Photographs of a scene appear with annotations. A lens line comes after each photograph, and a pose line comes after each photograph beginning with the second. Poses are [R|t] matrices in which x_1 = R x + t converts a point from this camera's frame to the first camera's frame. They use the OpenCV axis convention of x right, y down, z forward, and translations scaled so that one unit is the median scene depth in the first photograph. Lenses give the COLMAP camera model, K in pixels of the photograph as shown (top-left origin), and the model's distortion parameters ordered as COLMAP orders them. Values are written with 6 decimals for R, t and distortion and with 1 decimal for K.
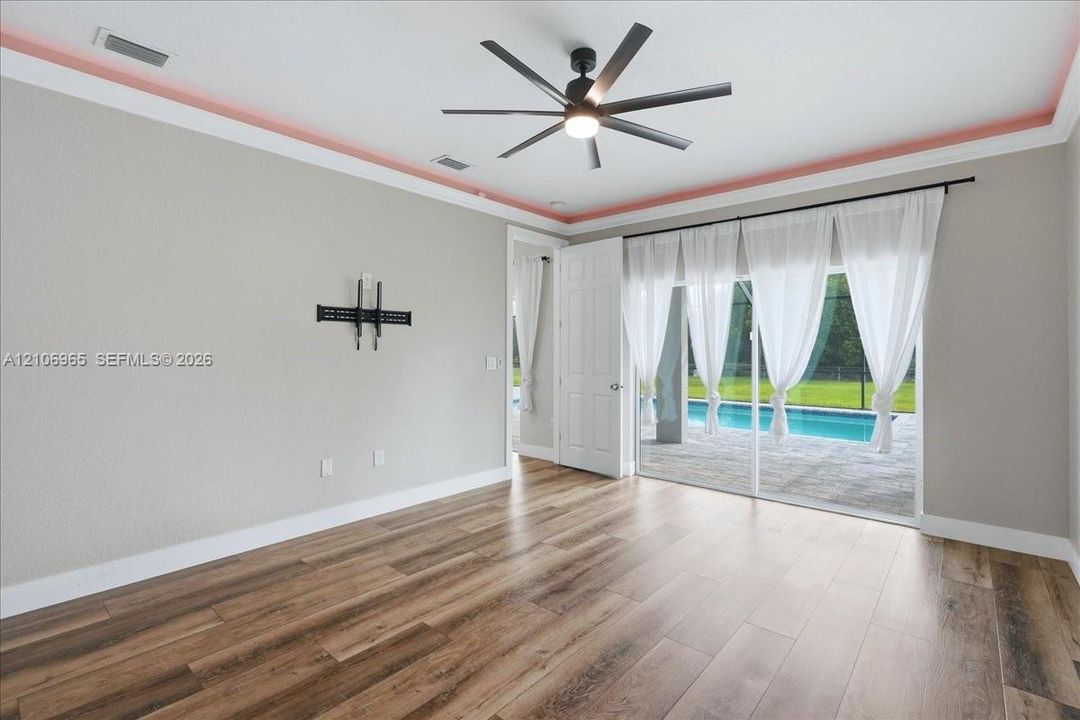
lens RADIAL K [[494.3, 0, 544.0], [0, 494.3, 354.9], [0, 0, 1]] dist [-0.001673, 0.001065]
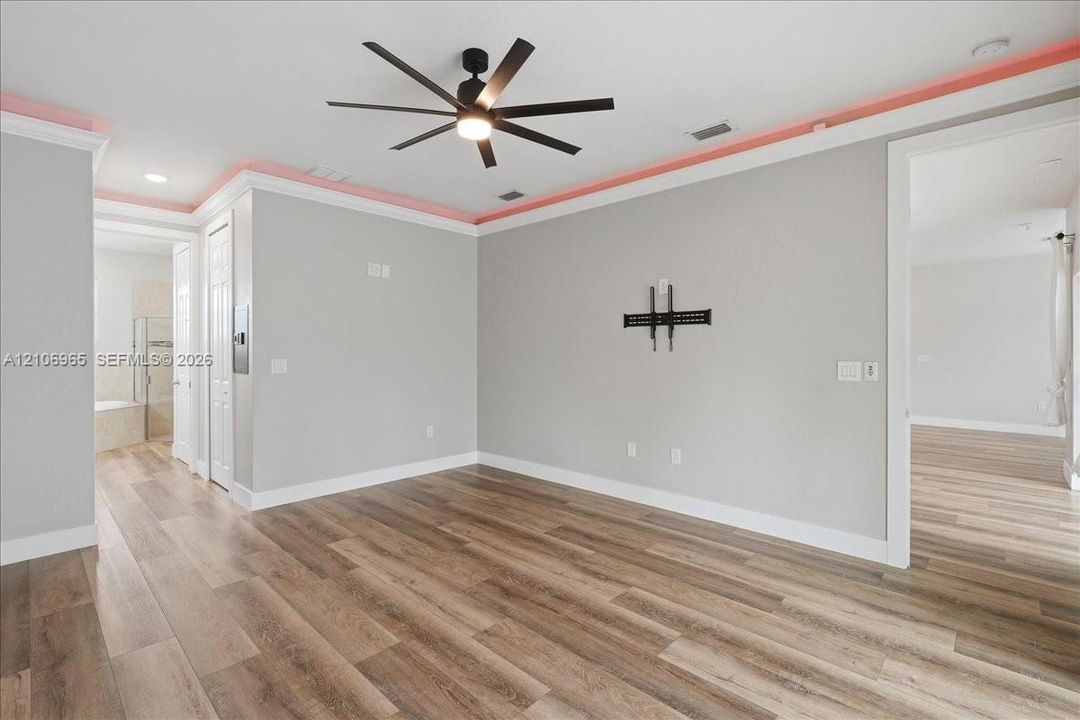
lens RADIAL K [[494.3, 0, 542.3], [0, 494.3, 360.4], [0, 0, 1]] dist [-0.001673, 0.001065]
pose [[-0.047930, 0.010003, -0.998801, 0.777484], [-0.014444, 0.999838, 0.010707, 0.002849], [0.998746, 0.014939, -0.047778, 0.856559]]
